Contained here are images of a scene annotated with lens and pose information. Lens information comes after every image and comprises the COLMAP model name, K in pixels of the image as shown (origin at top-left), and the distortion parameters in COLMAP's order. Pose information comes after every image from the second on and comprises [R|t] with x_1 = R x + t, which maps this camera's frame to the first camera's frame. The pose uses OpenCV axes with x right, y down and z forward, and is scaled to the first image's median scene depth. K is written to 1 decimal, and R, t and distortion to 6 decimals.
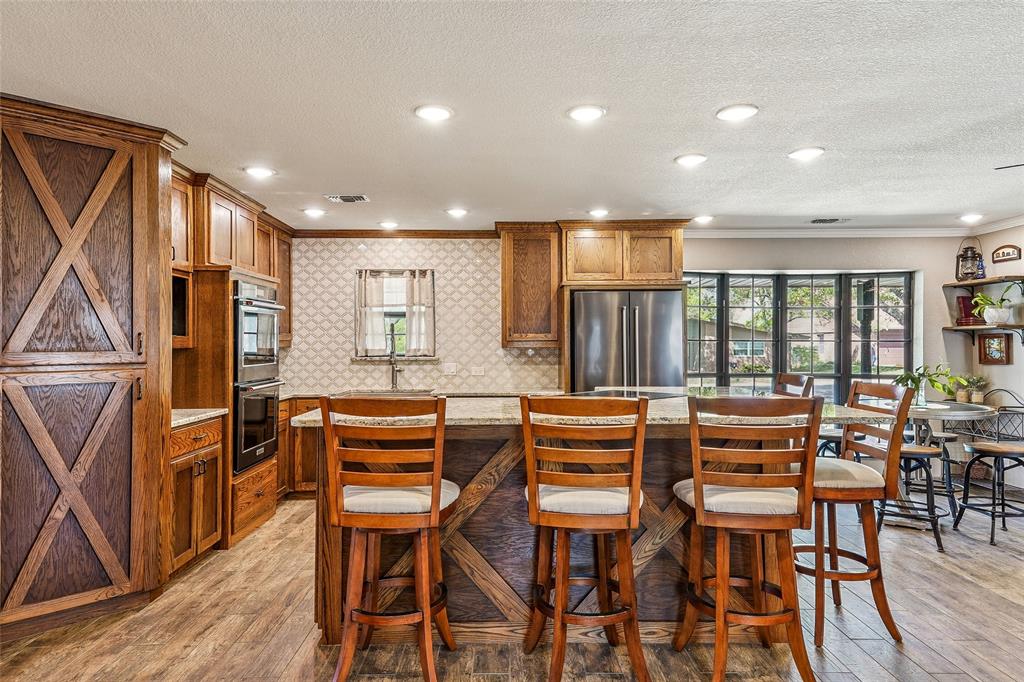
lens RADIAL K [[620.9, 0, 511.5], [0, 620.9, 339.6], [0, 0, 1]] dist [0.028229, -0.005128]
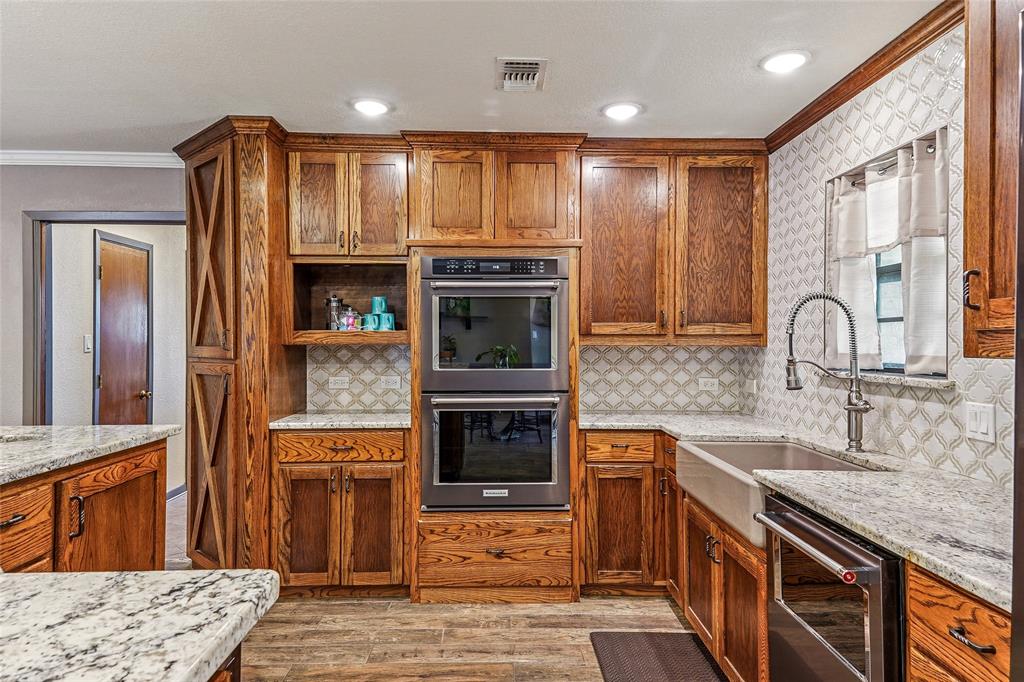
lens RADIAL K [[620.9, 0, 511.4], [0, 620.9, 341.8], [0, 0, 1]] dist [0.028229, -0.005128]
pose [[0.006014, 0.006387, -0.999962, 0.285169], [0.004822, 0.999968, 0.006416, 0.004258], [0.999970, -0.004861, 0.005983, 0.983833]]
